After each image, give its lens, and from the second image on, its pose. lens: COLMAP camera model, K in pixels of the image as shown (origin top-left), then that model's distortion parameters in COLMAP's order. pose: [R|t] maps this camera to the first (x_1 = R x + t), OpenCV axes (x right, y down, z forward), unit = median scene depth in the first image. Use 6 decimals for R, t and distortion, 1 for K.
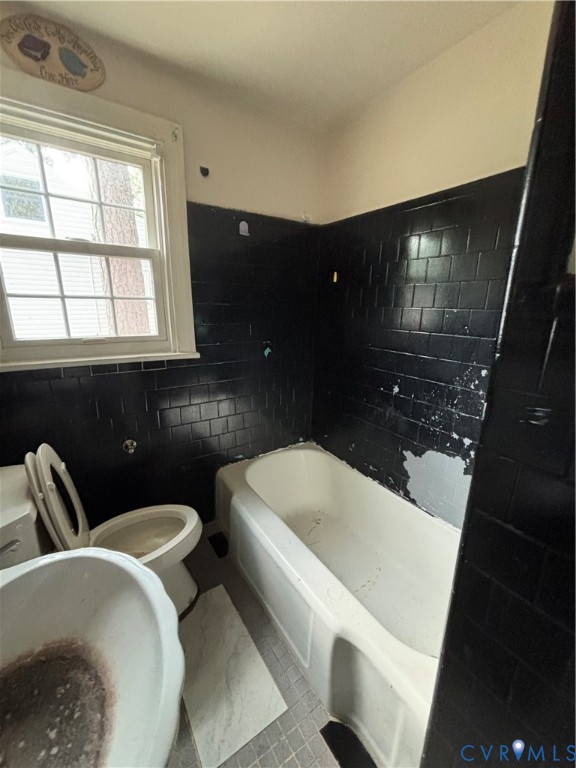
lens RADIAL K [[309.4, 0, 287.4], [0, 309.4, 383.4], [0, 0, 1]] dist [0.004257, 0.000072]
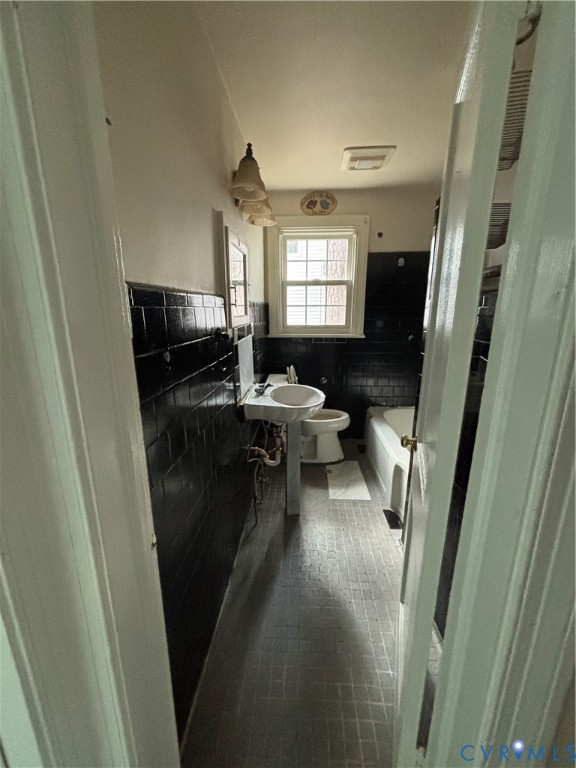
lens RADIAL K [[309.4, 0, 287.4], [0, 309.4, 383.4], [0, 0, 1]] dist [0.004257, 0.000072]
pose [[0.800642, 0.123582, -0.586259, 0.492798], [-0.132770, 0.990765, 0.027530, 0.209999], [0.584247, 0.055796, 0.809656, -0.775759]]
